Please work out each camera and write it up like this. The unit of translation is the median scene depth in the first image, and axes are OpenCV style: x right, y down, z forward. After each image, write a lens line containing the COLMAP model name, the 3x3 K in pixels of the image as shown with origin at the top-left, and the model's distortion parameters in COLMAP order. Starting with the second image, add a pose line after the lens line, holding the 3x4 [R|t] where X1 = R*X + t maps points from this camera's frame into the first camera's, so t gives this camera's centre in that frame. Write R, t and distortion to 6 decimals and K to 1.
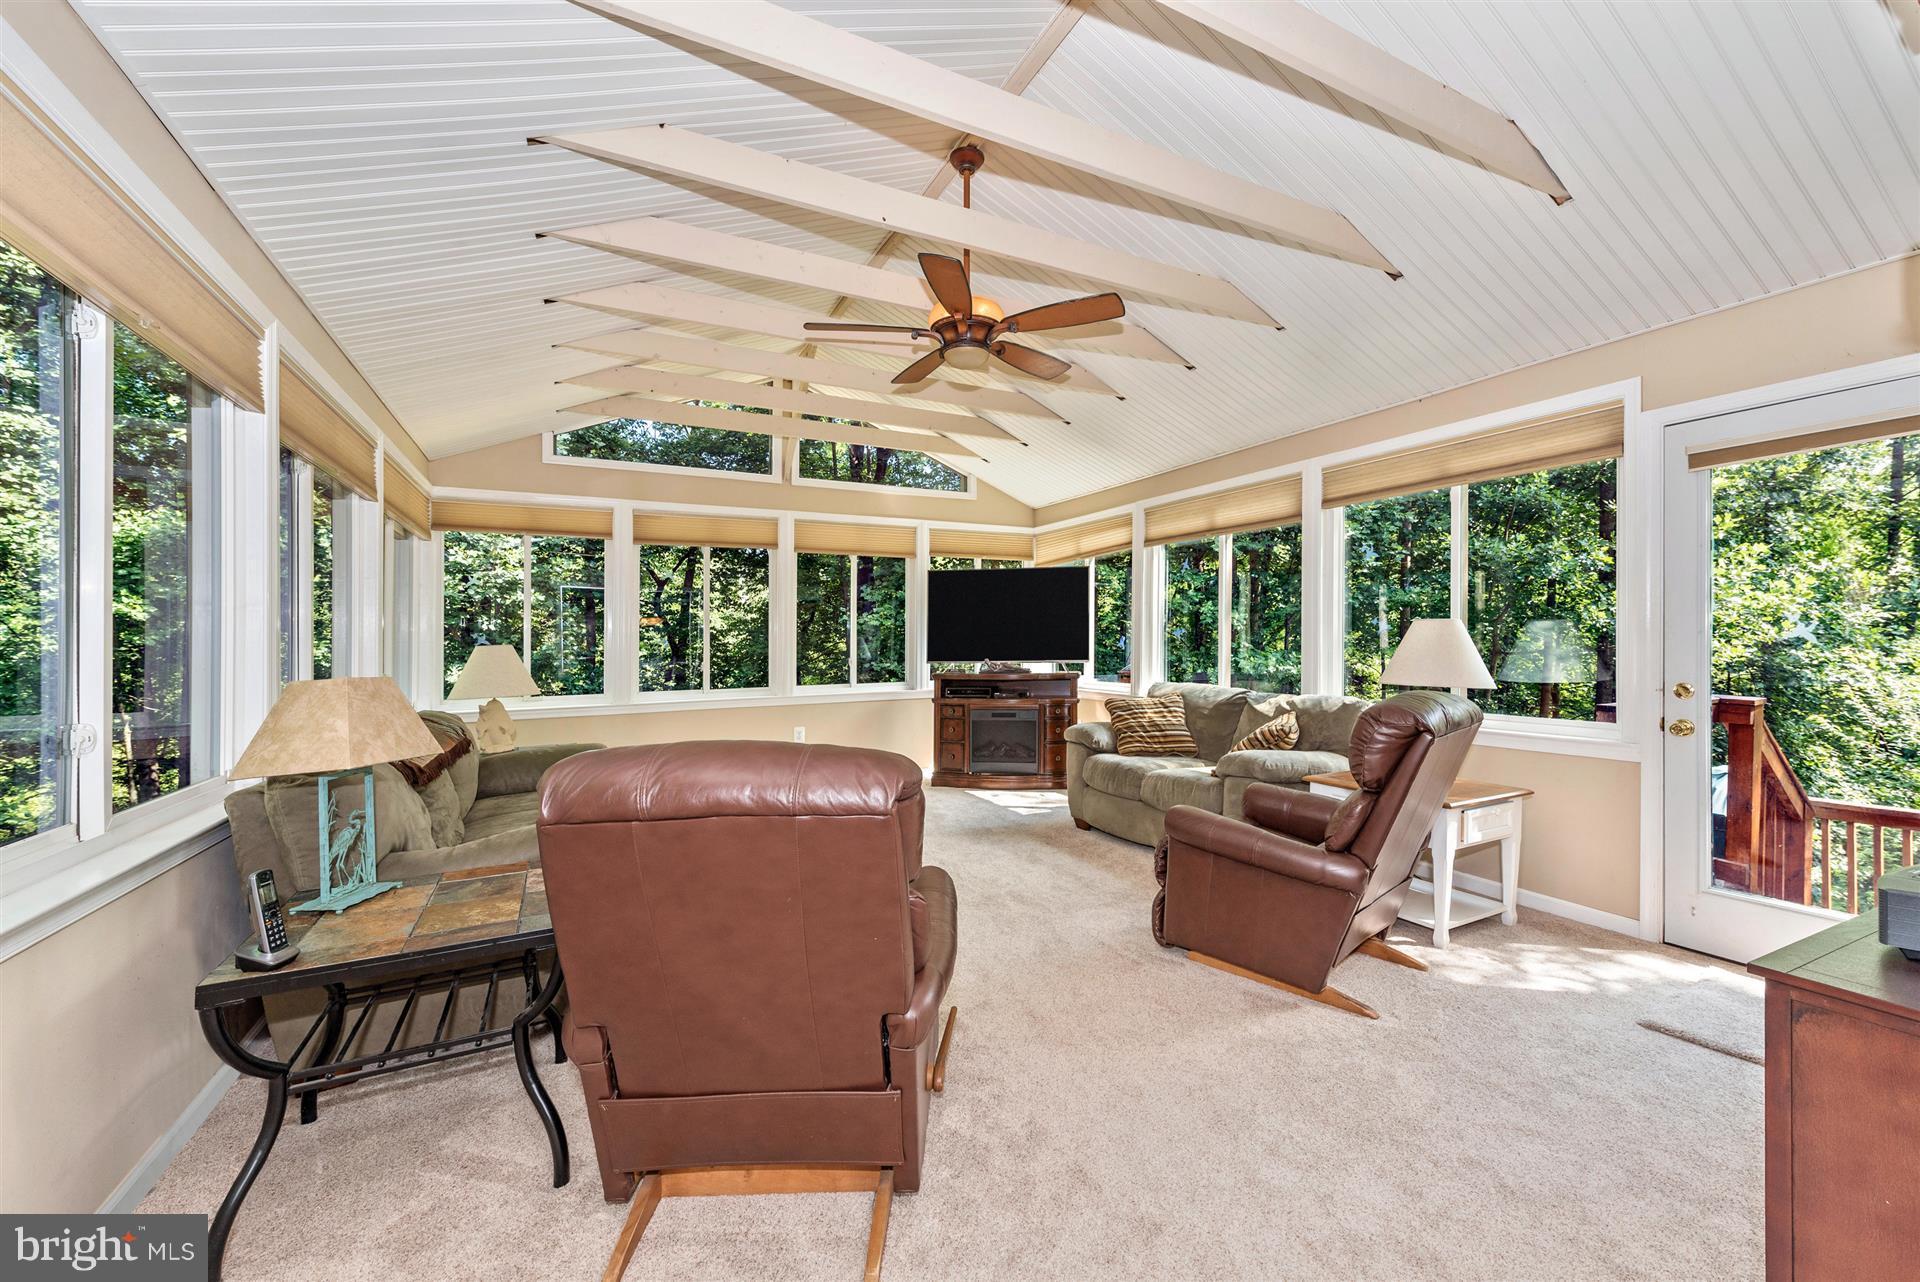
lens RADIAL K [[755.2, 0, 966.6], [0, 755.2, 591.7], [0, 0, 1]] dist [0.009719, -0.000363]
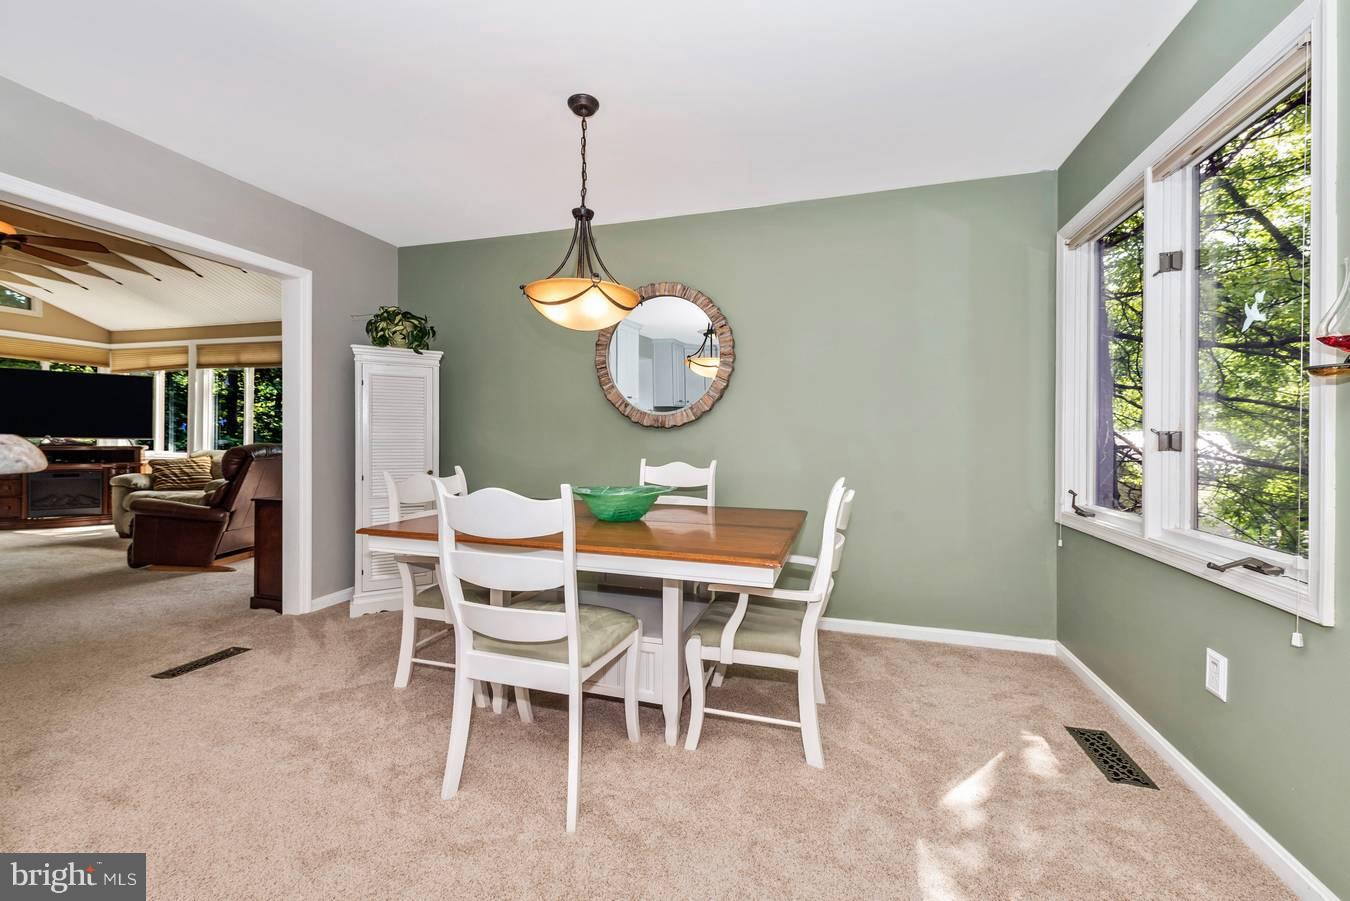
lens RADIAL K [[531.0, 0, 680.3], [0, 531.0, 441.6], [0, 0, 1]] dist [0.009719, -0.000363]
pose [[0.691224, 0.015459, 0.722475, 0.117322], [-0.064002, 0.997152, 0.039898, -0.013997], [-0.719801, -0.073819, 0.690245, -0.525039]]
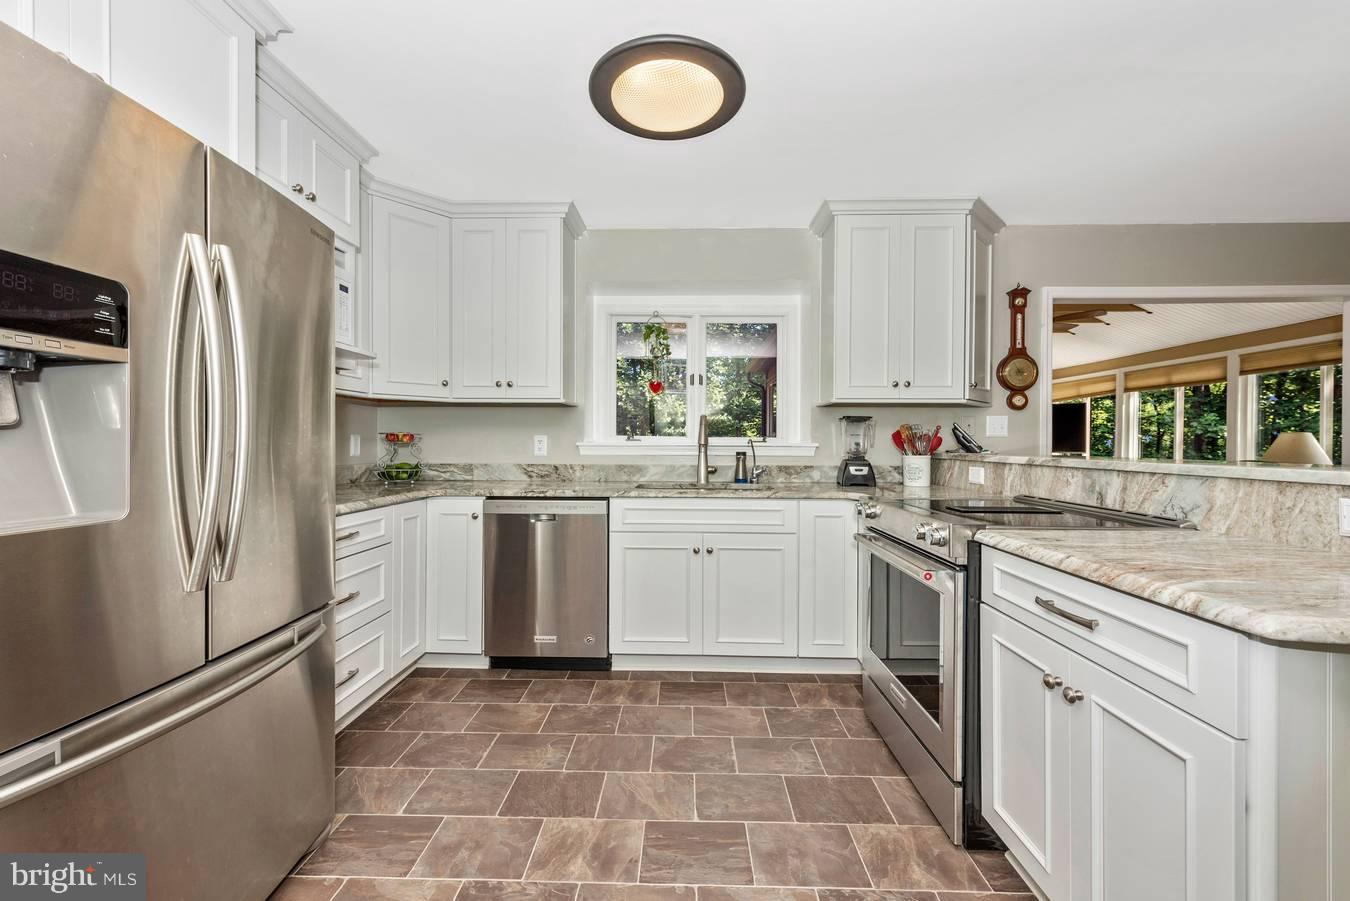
lens RADIAL K [[531.0, 0, 669.7], [0, 531.0, 449.9], [0, 0, 1]] dist [0.009719, -0.000363]
pose [[0.879100, 0.019036, -0.476257, -0.113481], [0.017508, 0.997238, 0.072177, -0.031504], [0.476316, -0.071789, 0.876339, -0.667913]]
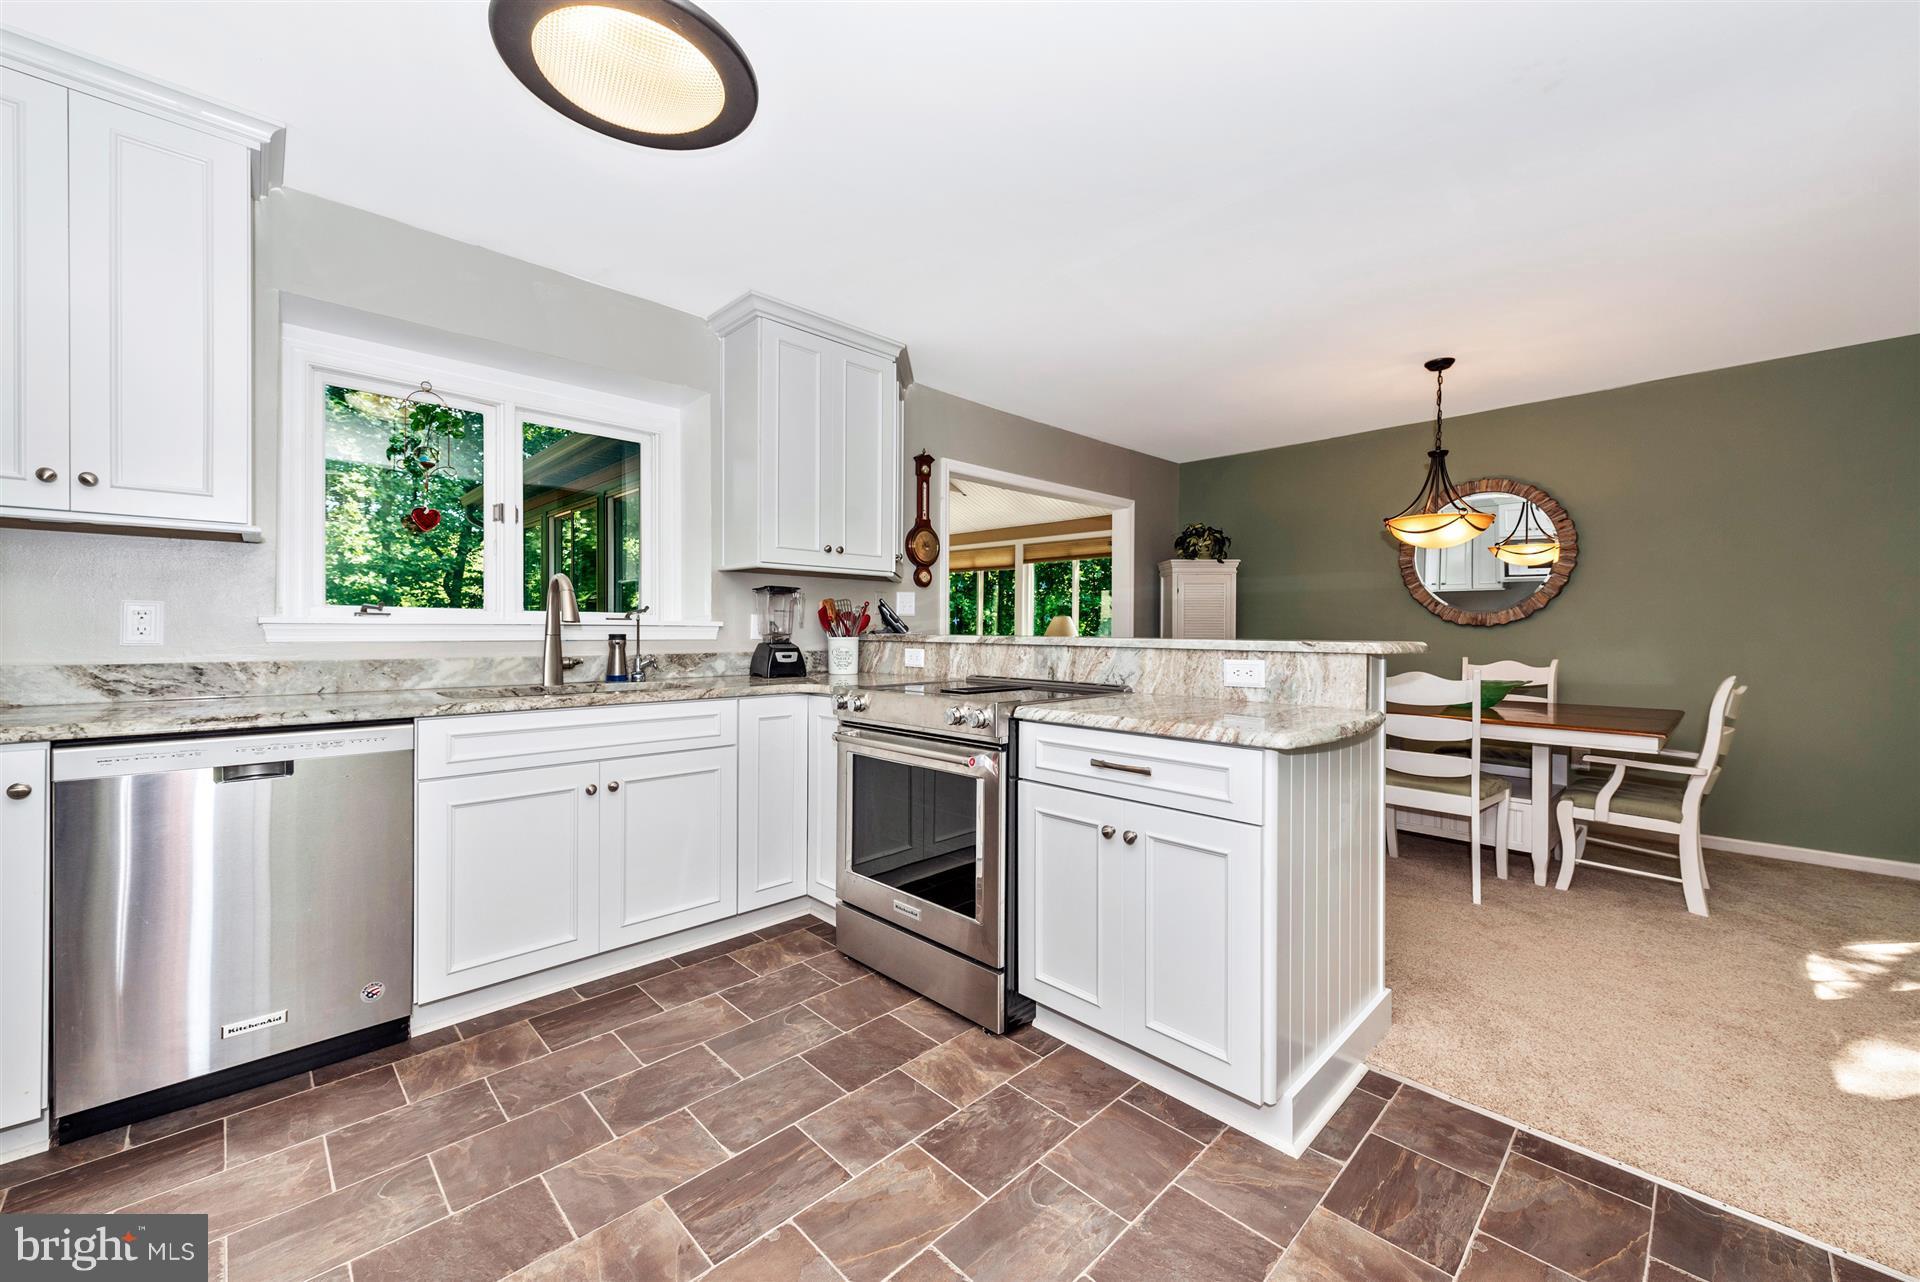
lens RADIAL K [[755.2, 0, 969.6], [0, 755.2, 642.7], [0, 0, 1]] dist [0.009719, -0.000363]
pose [[0.950888, 0.008181, 0.309427, -0.234811], [-0.032447, 0.996778, 0.073355, -0.028021], [-0.307830, -0.079792, 0.948090, -0.705352]]
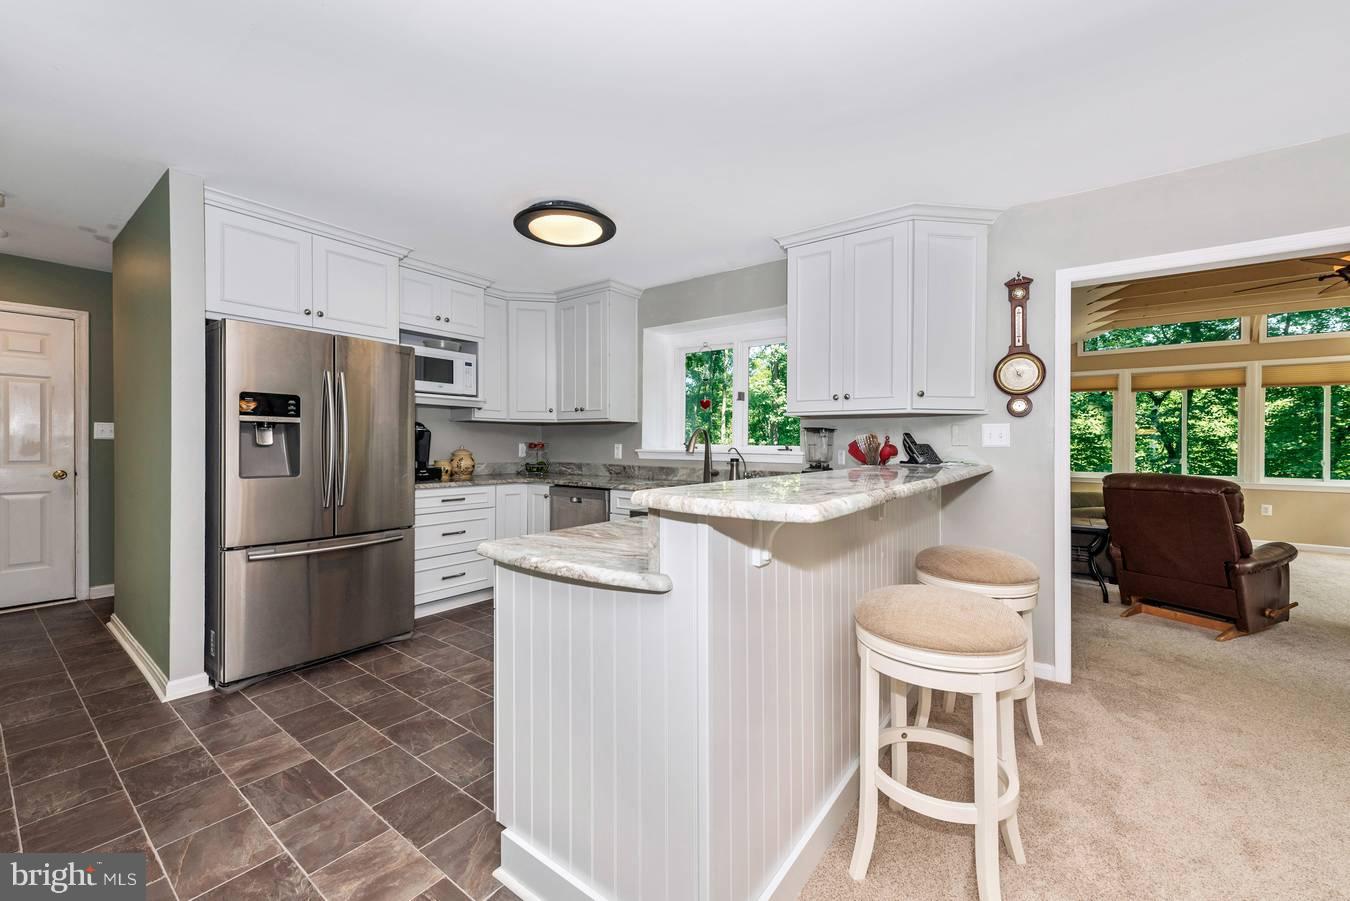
lens RADIAL K [[531.0, 0, 679.2], [0, 531.0, 450.1], [0, 0, 1]] dist [0.009719, -0.000363]
pose [[0.437431, 0.024696, -0.898913, 0.224831], [0.044962, 0.997772, 0.049292, -0.033902], [0.898127, -0.061979, 0.435346, -0.505228]]
